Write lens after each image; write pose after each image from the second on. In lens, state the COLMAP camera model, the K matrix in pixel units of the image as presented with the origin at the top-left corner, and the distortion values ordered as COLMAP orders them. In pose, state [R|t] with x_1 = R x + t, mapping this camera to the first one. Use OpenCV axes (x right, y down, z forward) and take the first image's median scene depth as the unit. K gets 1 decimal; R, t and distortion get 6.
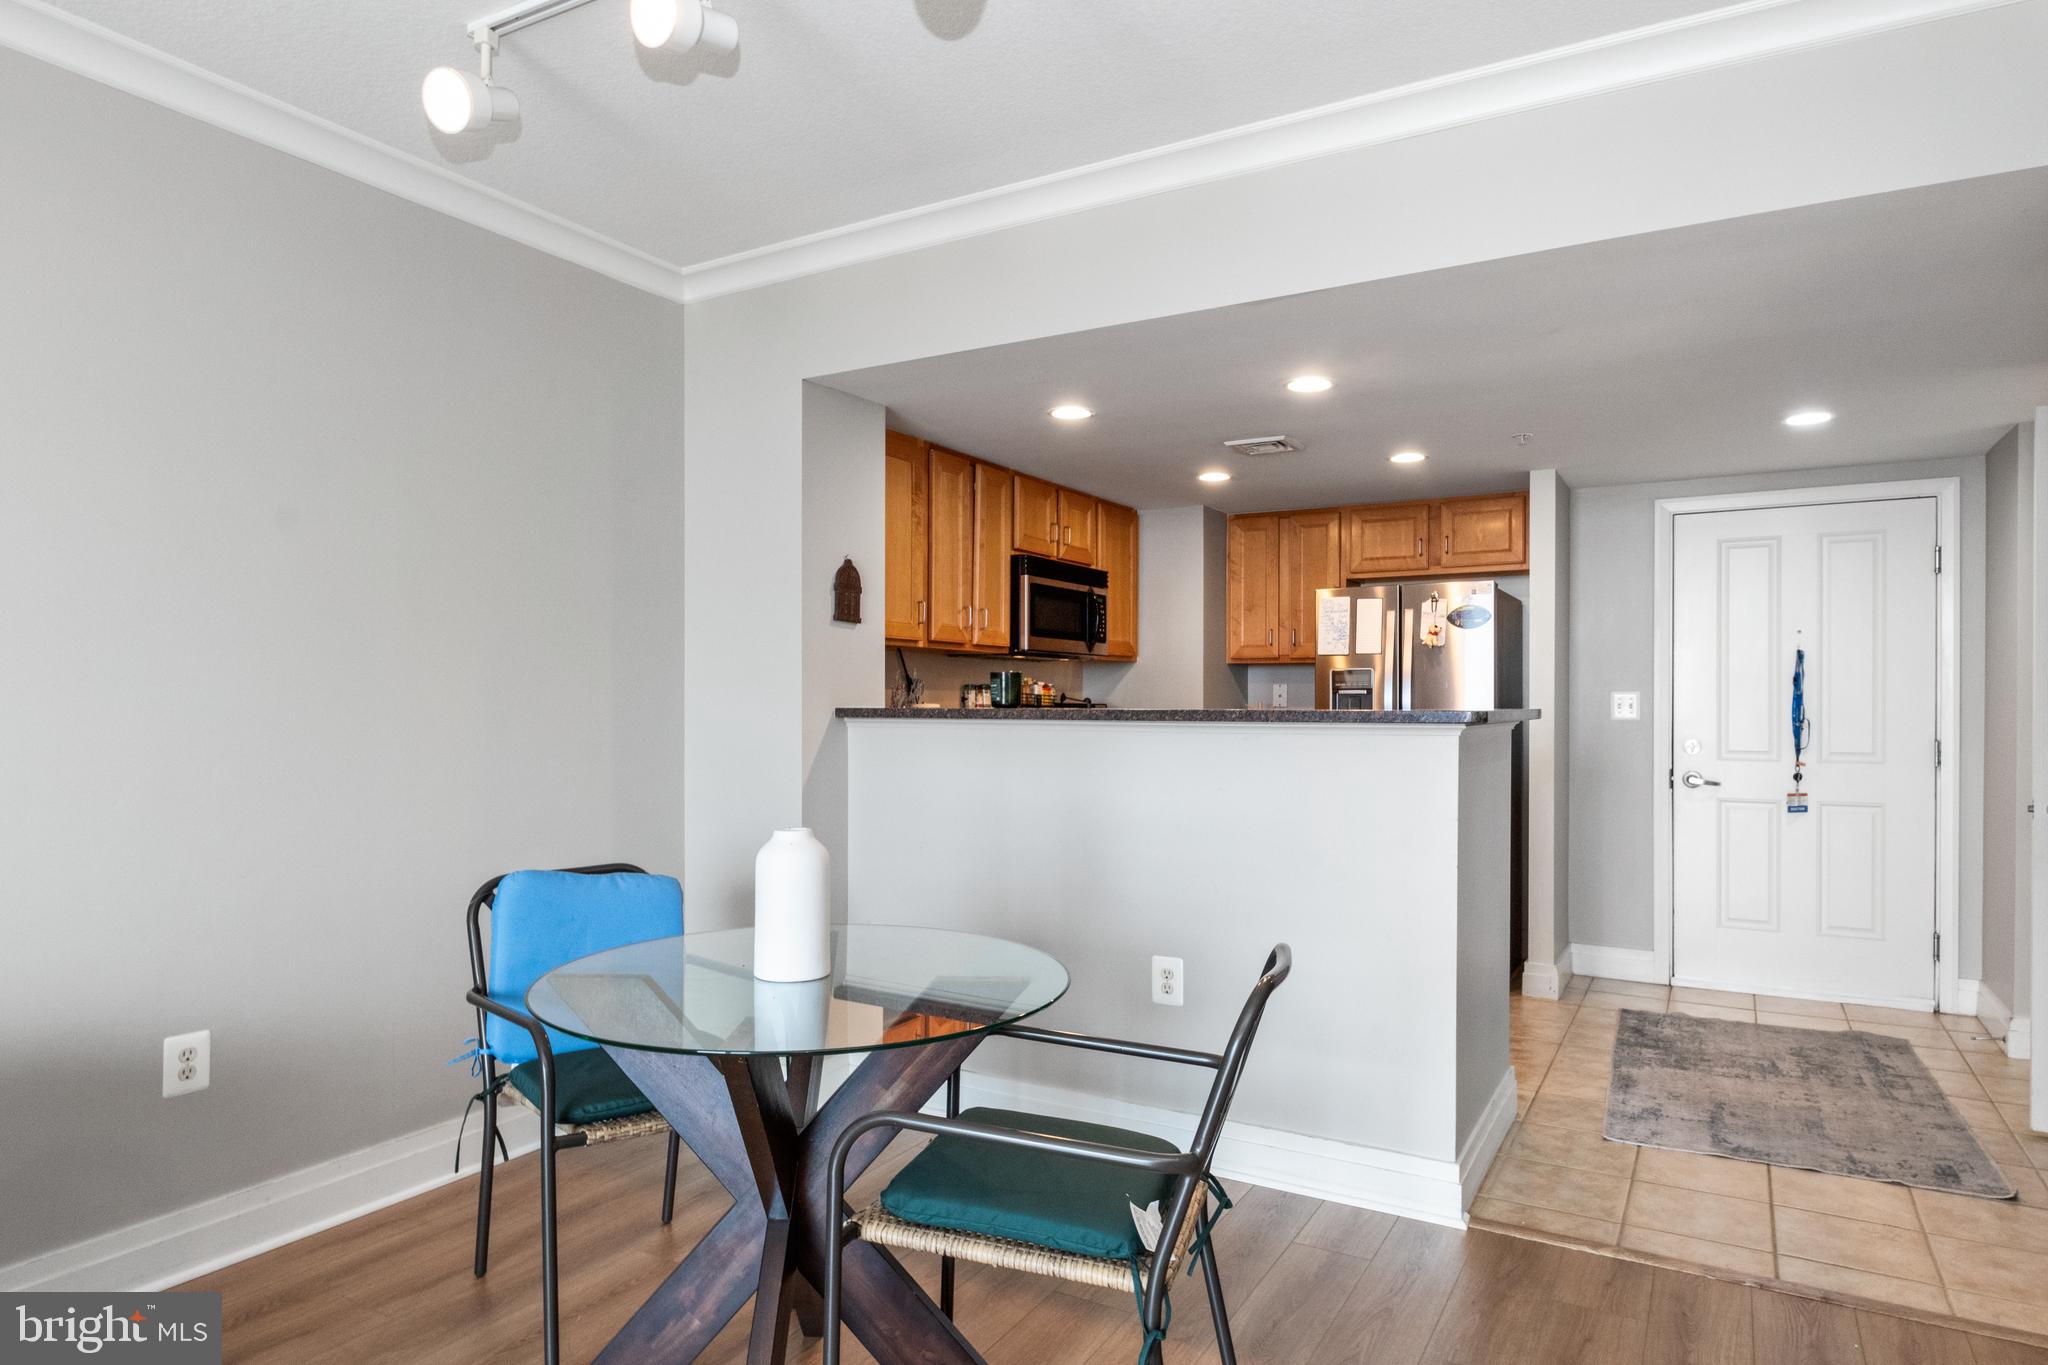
lens RADIAL K [[1188.6, 0, 1043.3], [0, 1188.6, 704.5], [0, 0, 1]] dist [0.001448, -0.000537]
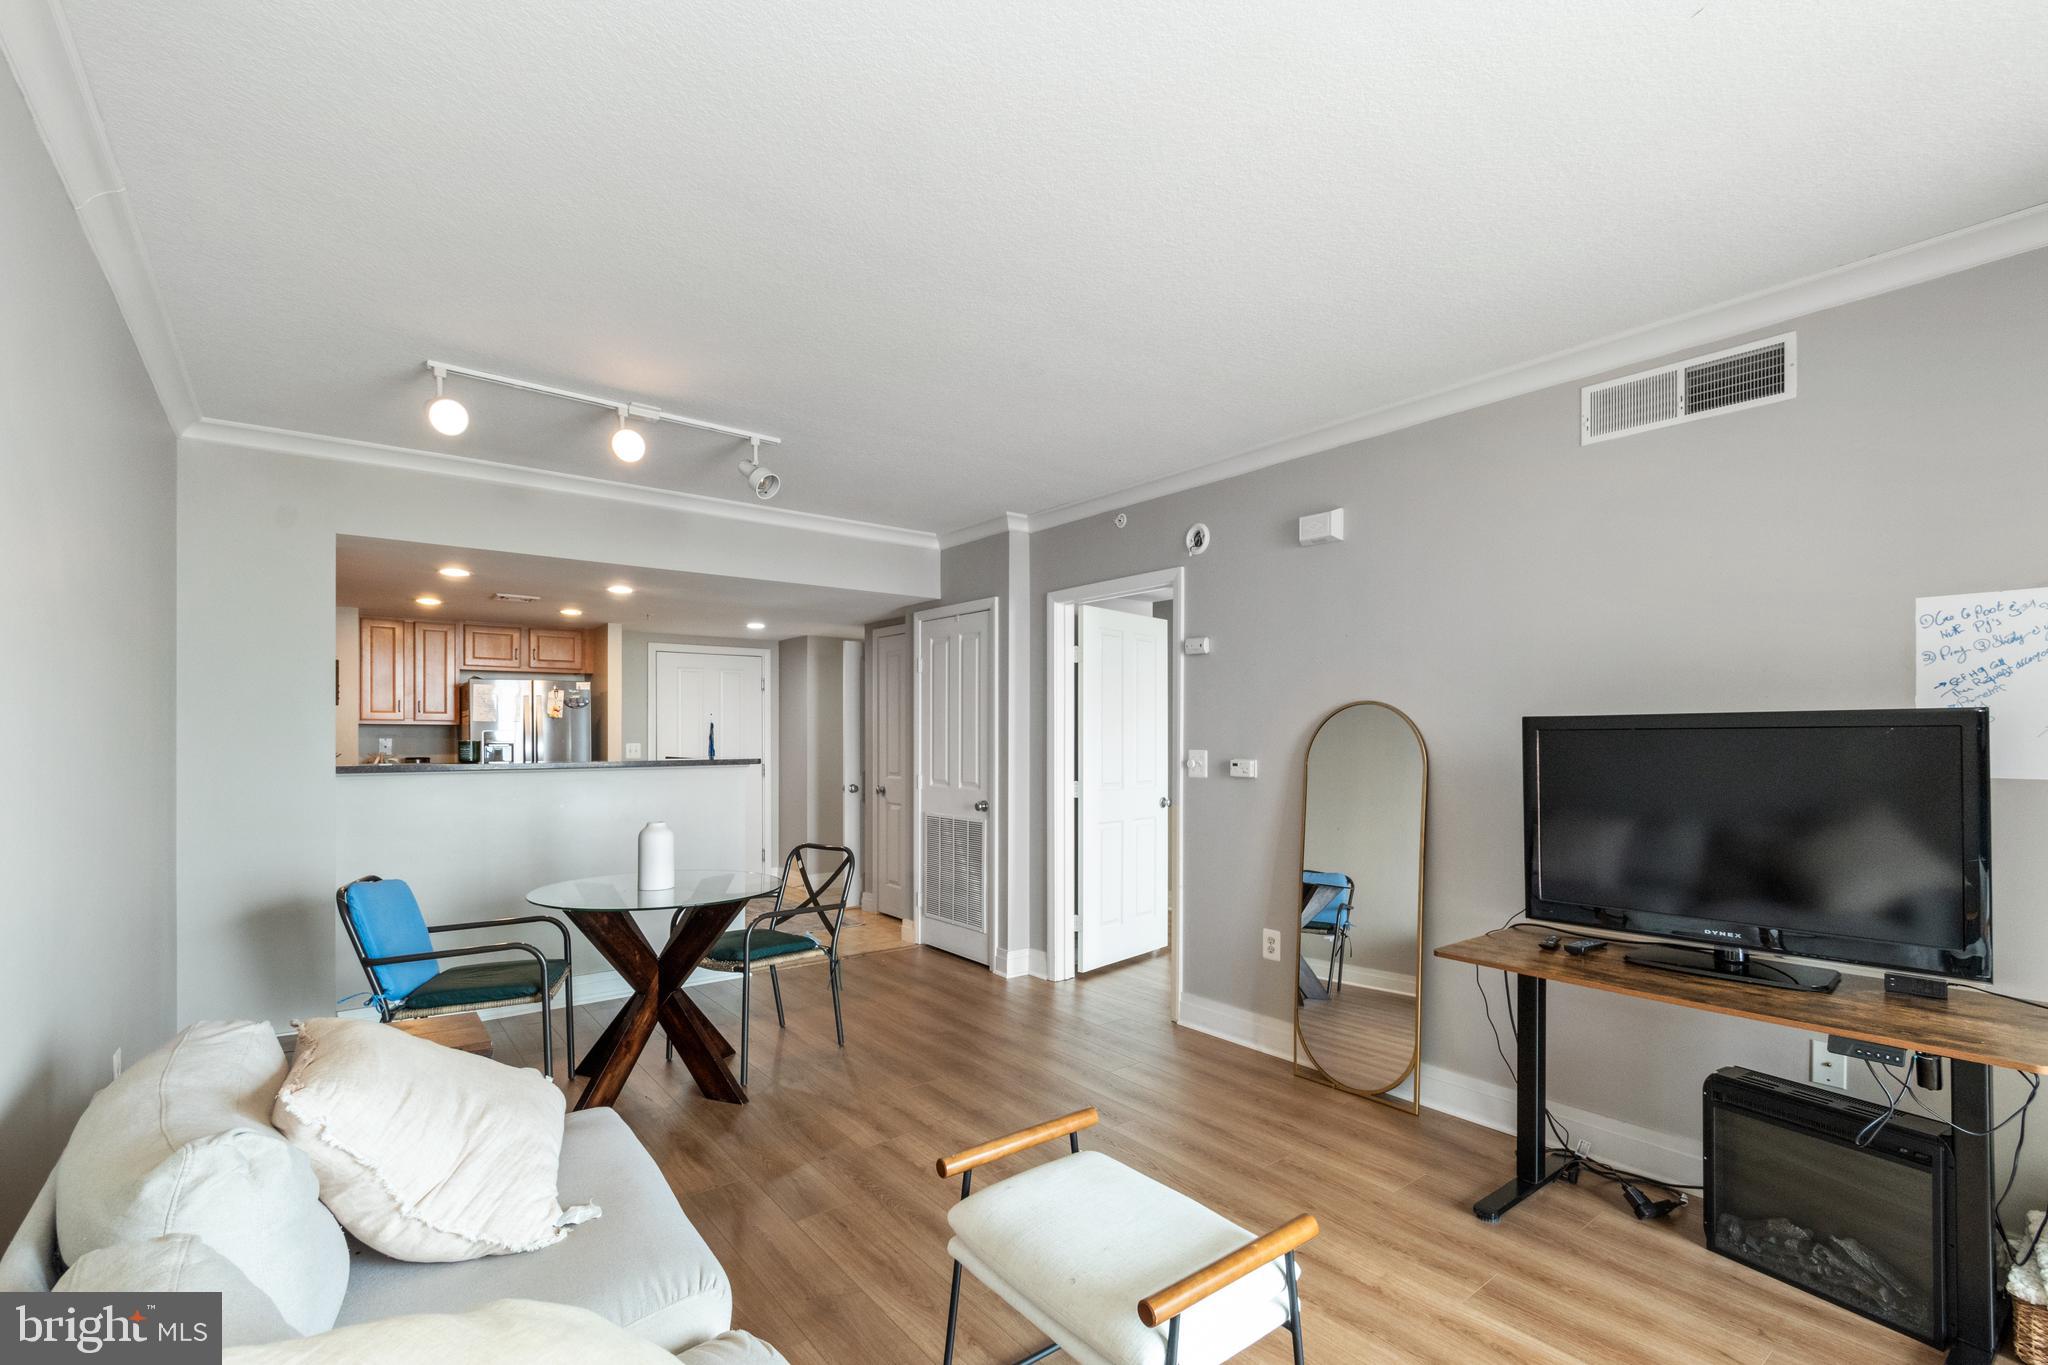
lens RADIAL K [[913.3, 0, 1030.9], [0, 913.3, 729.5], [0, 0, 1]] dist [0.003362, 0.000118]
pose [[0.372964, 0.002904, 0.927841, -0.645073], [0.006226, 0.999965, -0.005632, -0.022404], [-0.927825, 0.007878, 0.372933, -0.116946]]
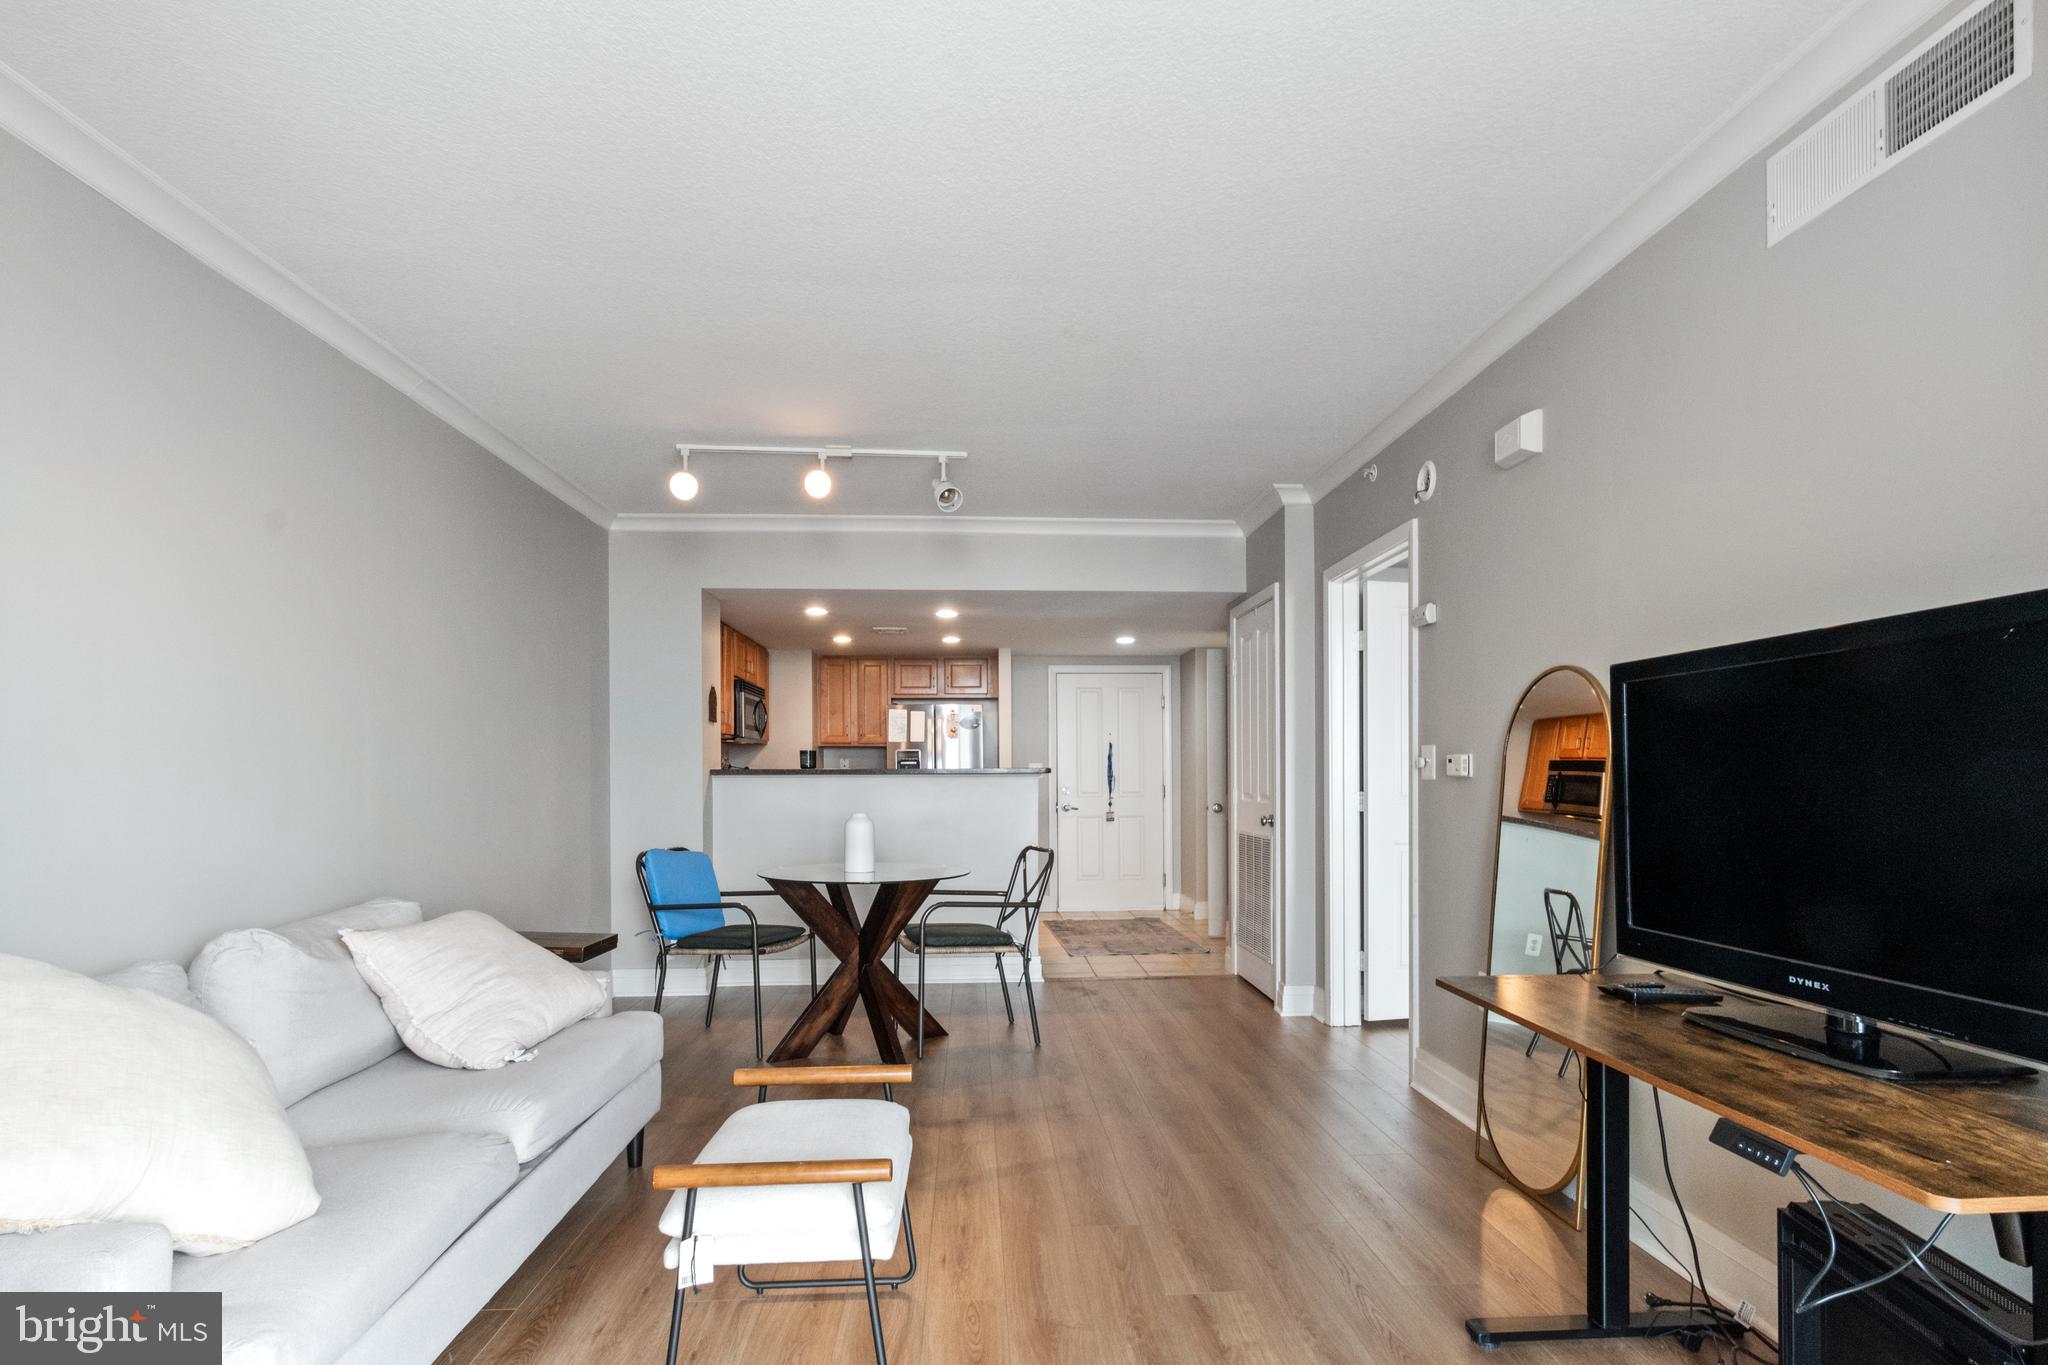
lens RADIAL K [[1023.5, 0, 1039.1], [0, 1023.5, 767.4], [0, 0, 1]] dist [-0.006039, -0.000349]
pose [[0.833843, -0.001031, 0.552000, -0.455385], [0.008499, 0.999904, -0.010972, 0.015673], [-0.551936, 0.013840, 0.833772, -0.421011]]
